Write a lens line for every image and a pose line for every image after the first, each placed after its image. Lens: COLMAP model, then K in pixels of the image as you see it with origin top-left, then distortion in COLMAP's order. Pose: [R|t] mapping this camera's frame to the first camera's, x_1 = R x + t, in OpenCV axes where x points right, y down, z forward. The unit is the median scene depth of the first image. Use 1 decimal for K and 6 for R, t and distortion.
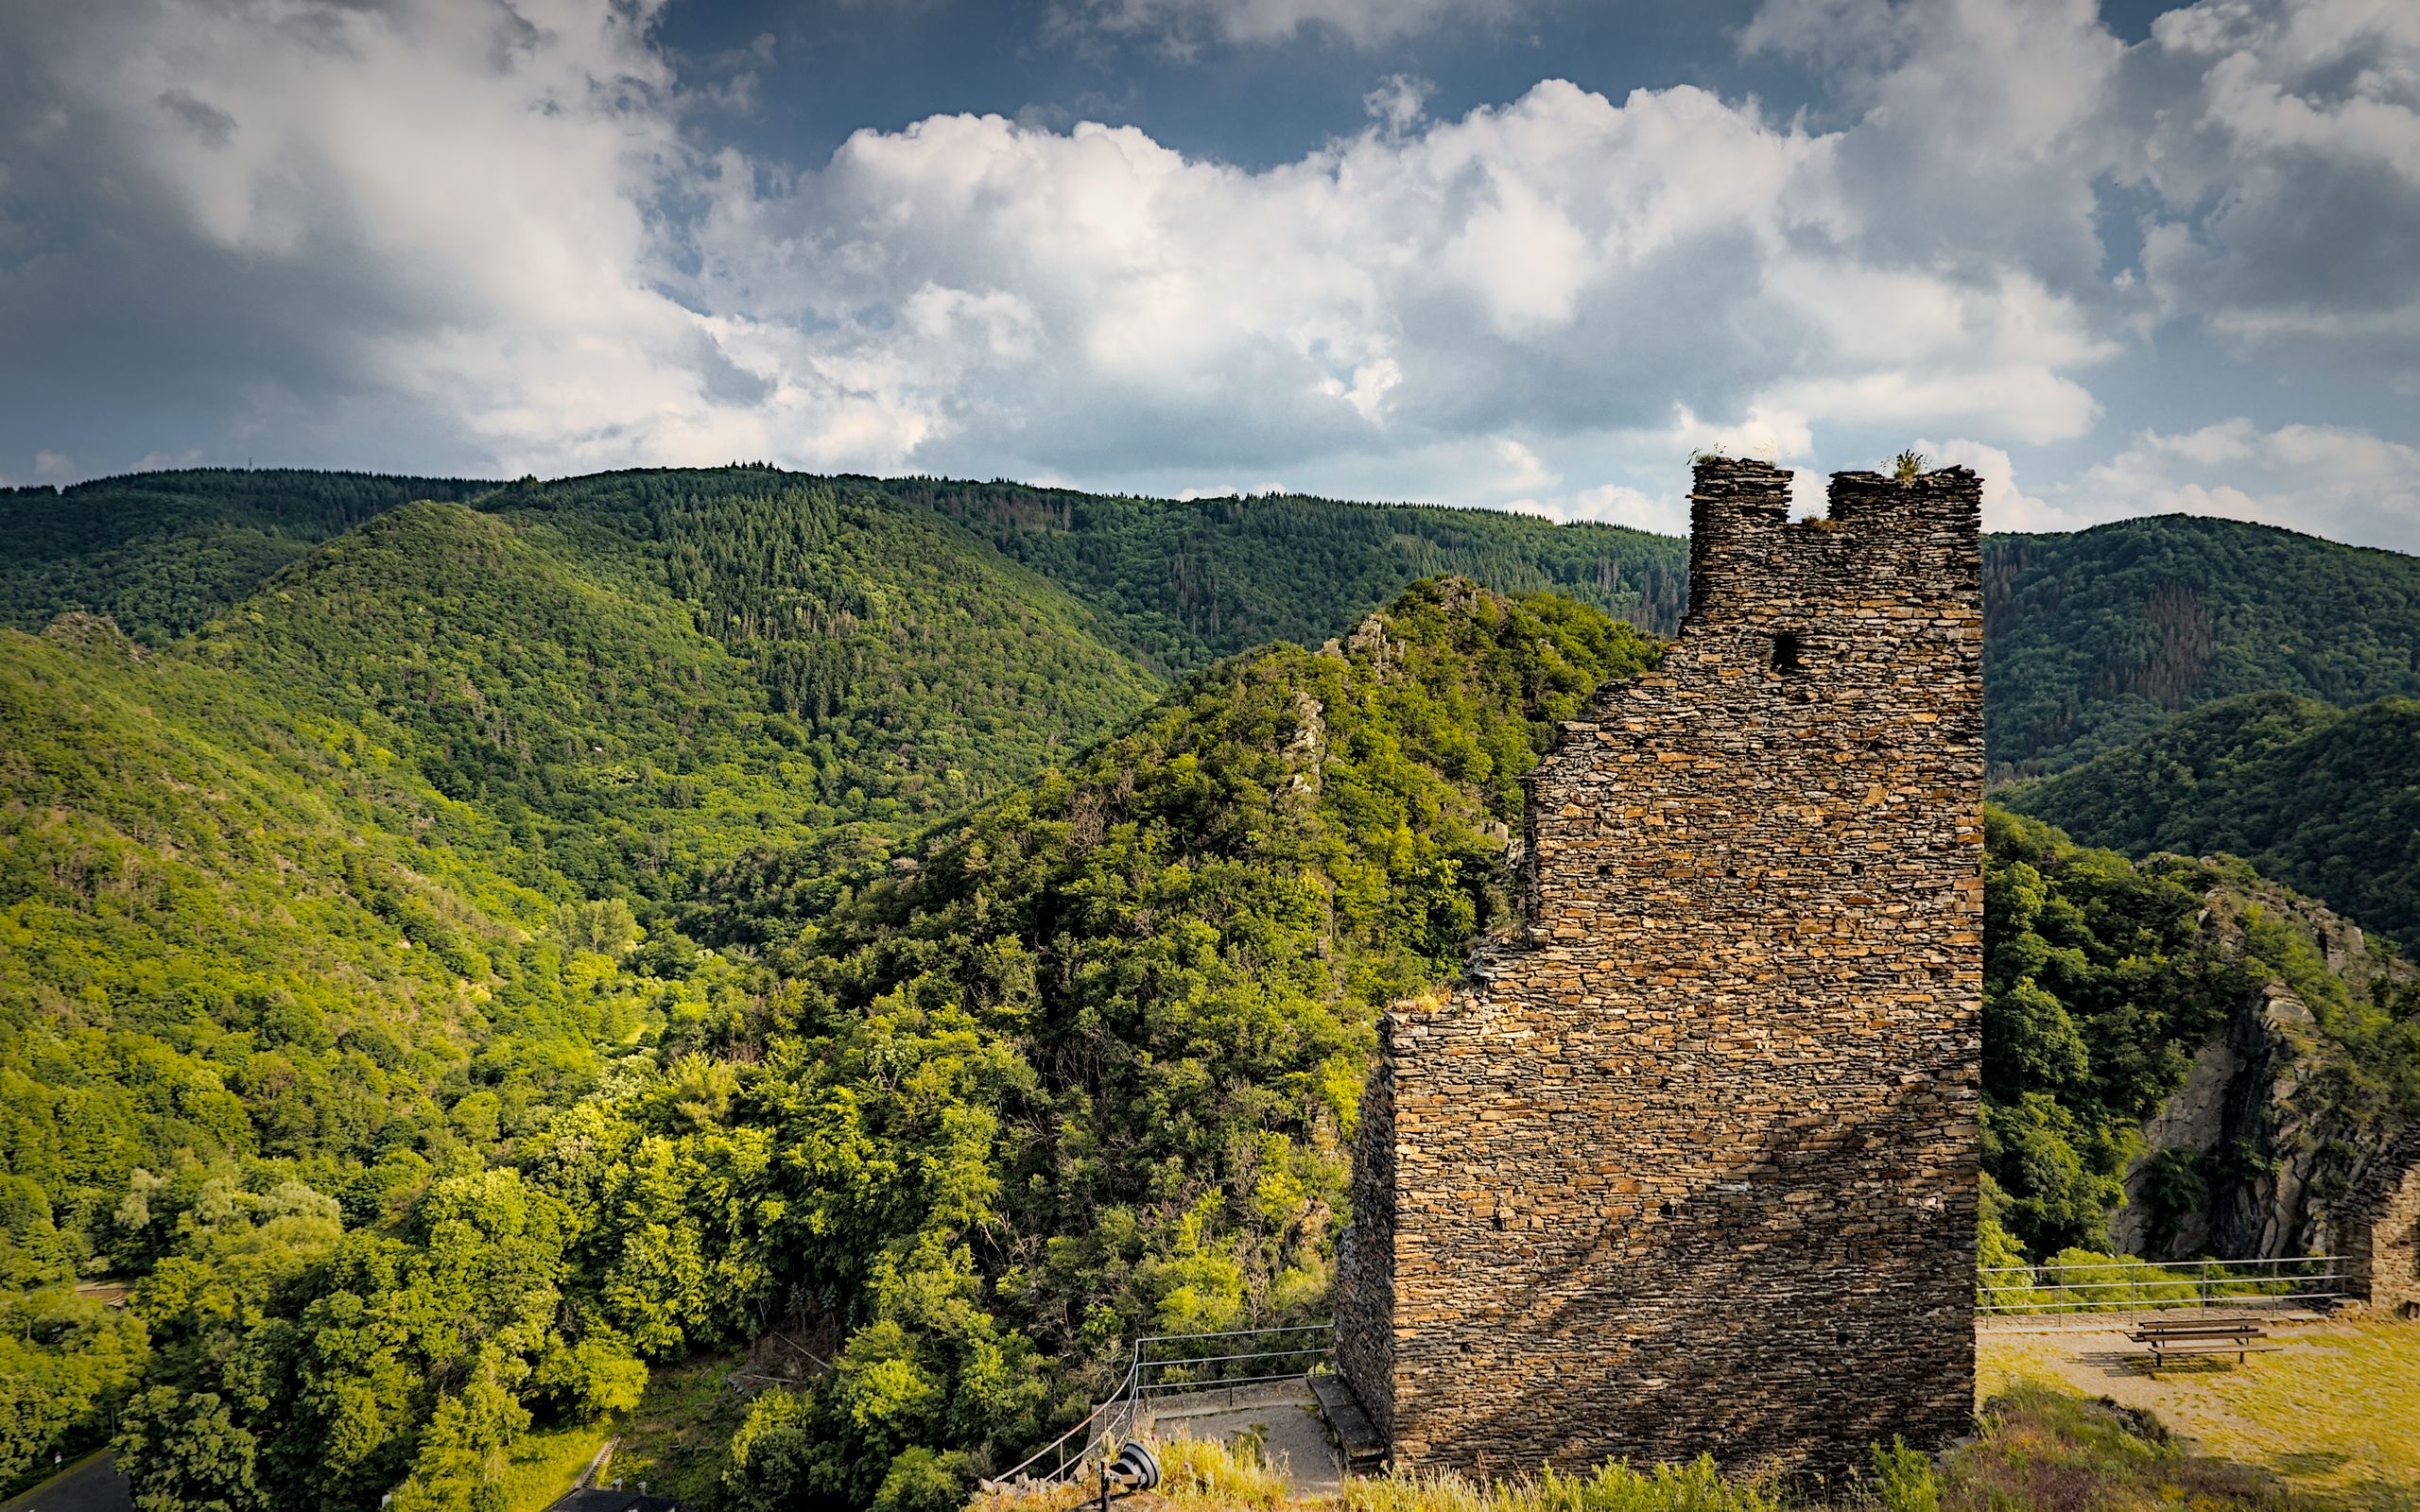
lens RADIAL K [[1369.4, 0, 1195.9], [0, 1369.4, 771.8], [0, 0, 1]] dist [-0.004571, -0.001888]
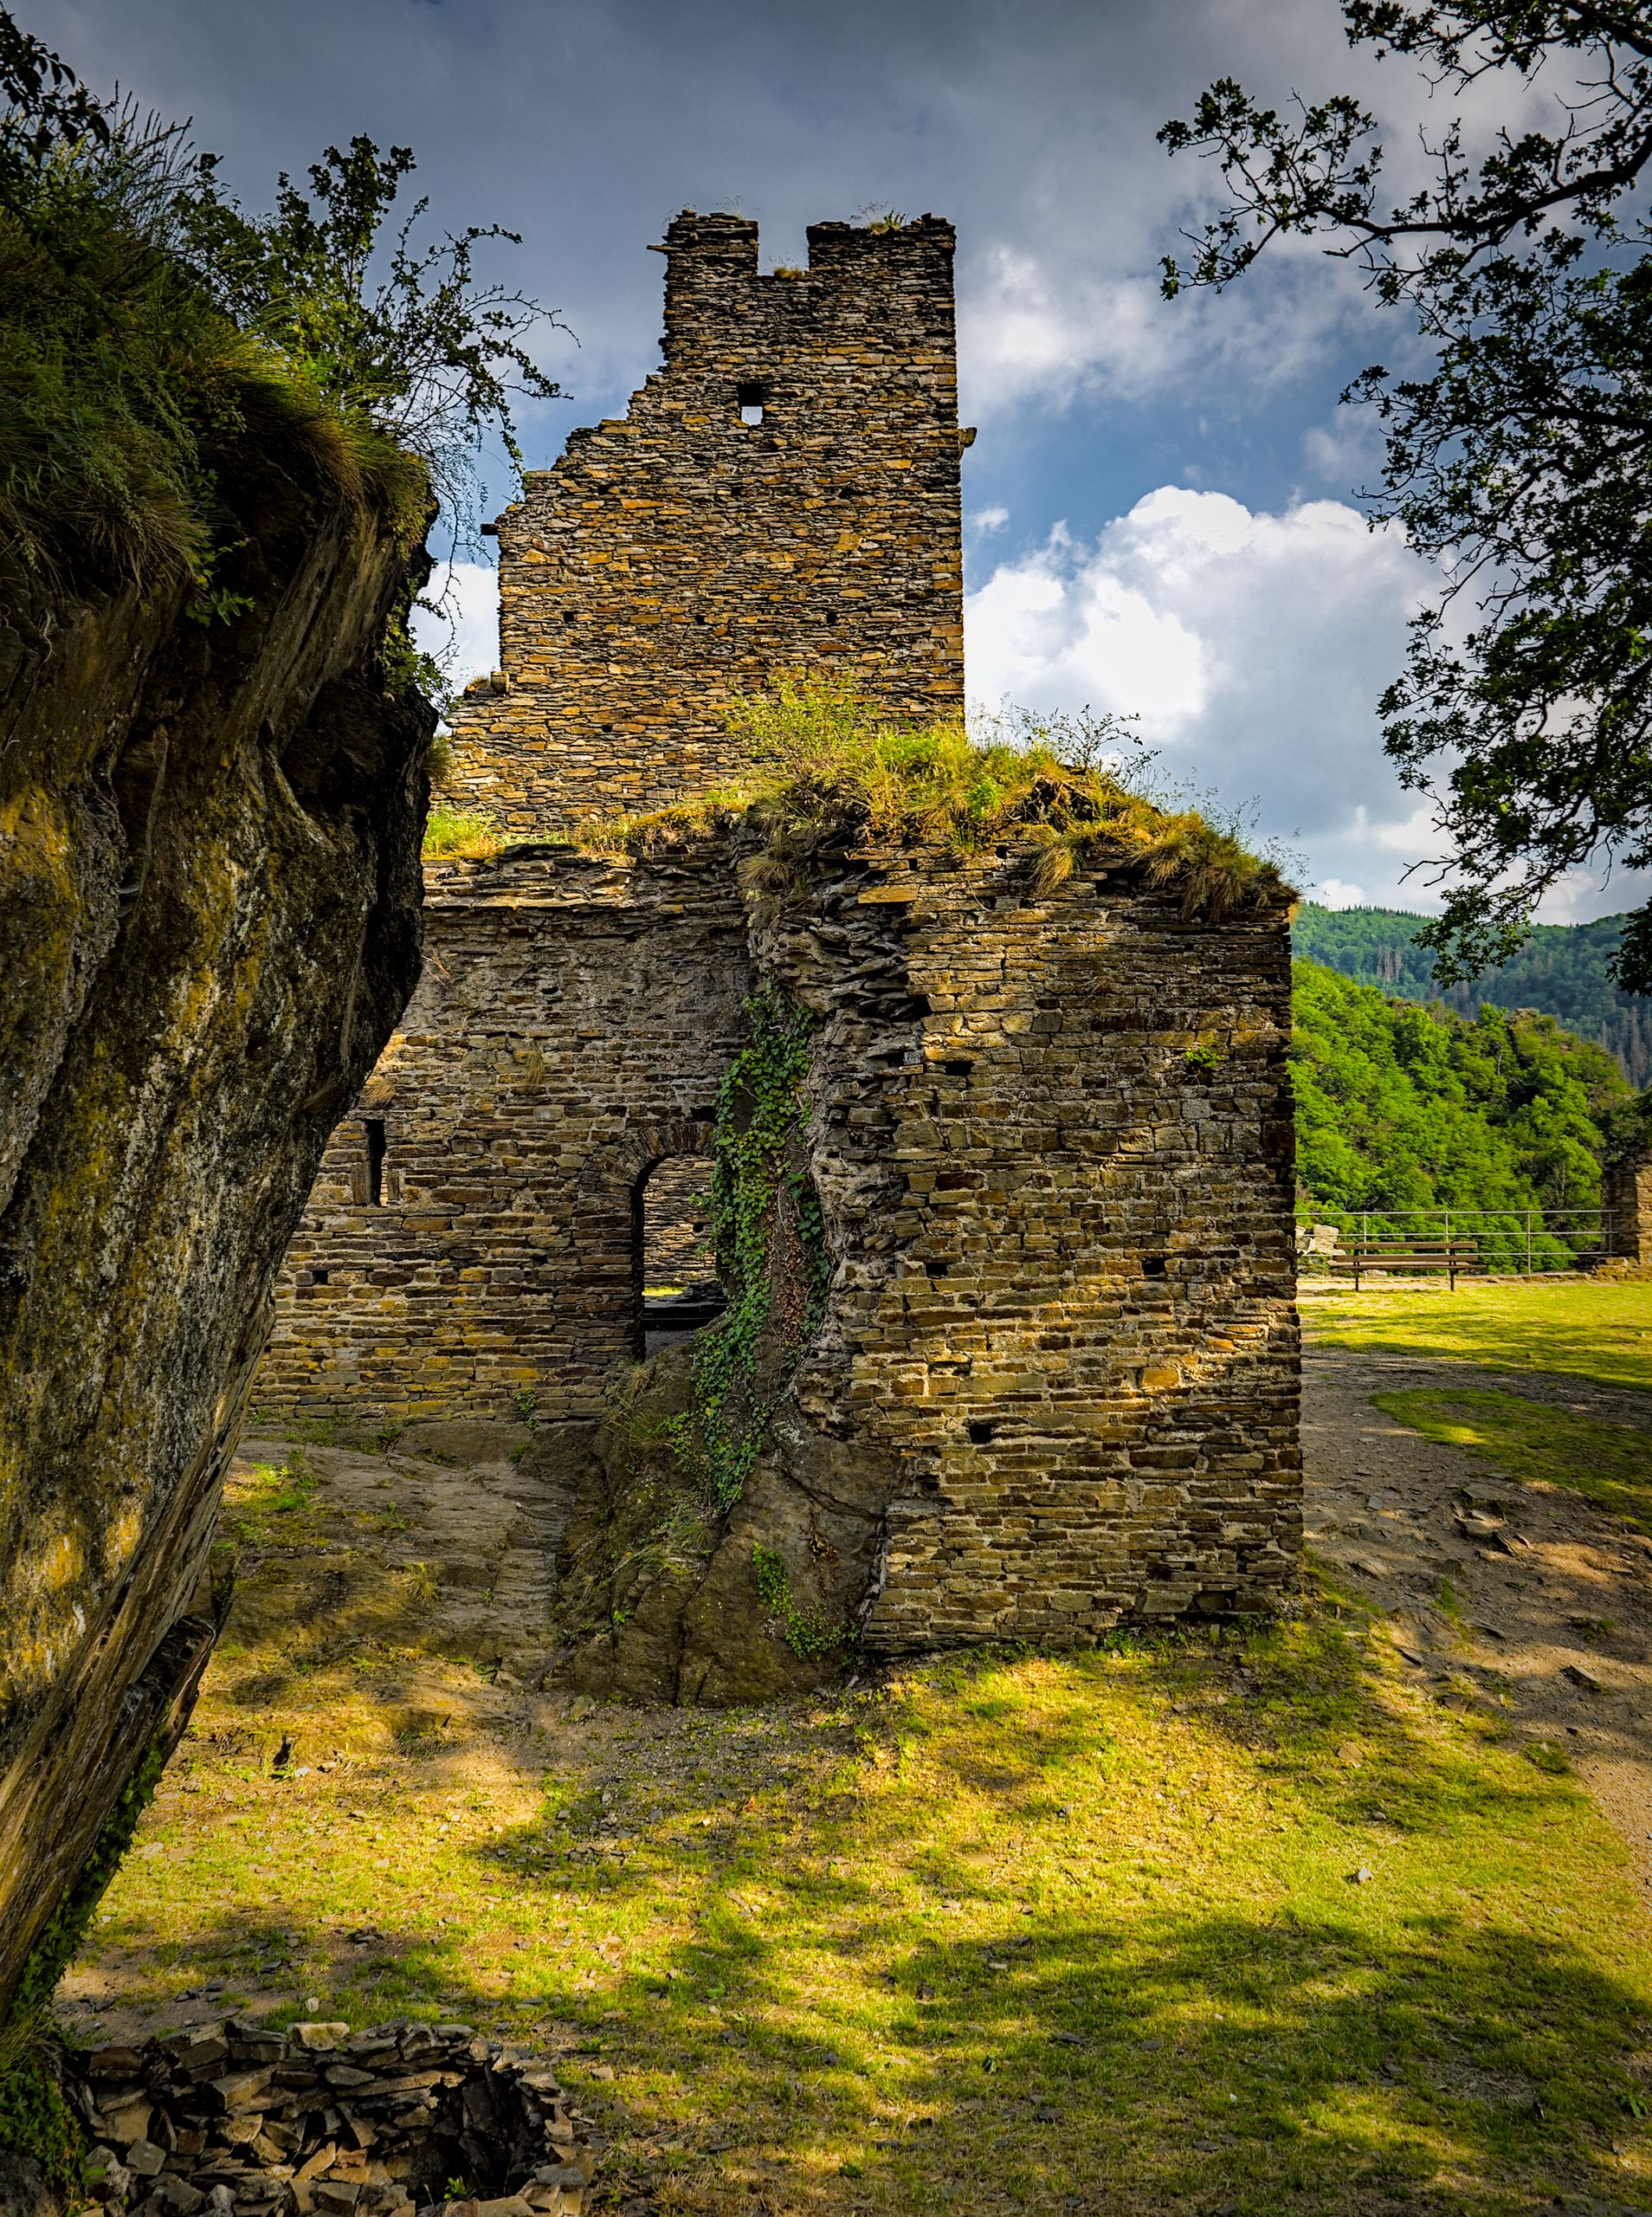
lens RADIAL K [[1493.9, 0, 836.6], [0, 1493.9, 1096.2], [0, 0, 1]] dist [0.008645, 0.002764]
pose [[0.997964, -0.004815, -0.063593, 0.557752], [0.001079, 0.998278, -0.058648, 0.482973], [0.063766, 0.058459, 0.996251, -0.055297]]
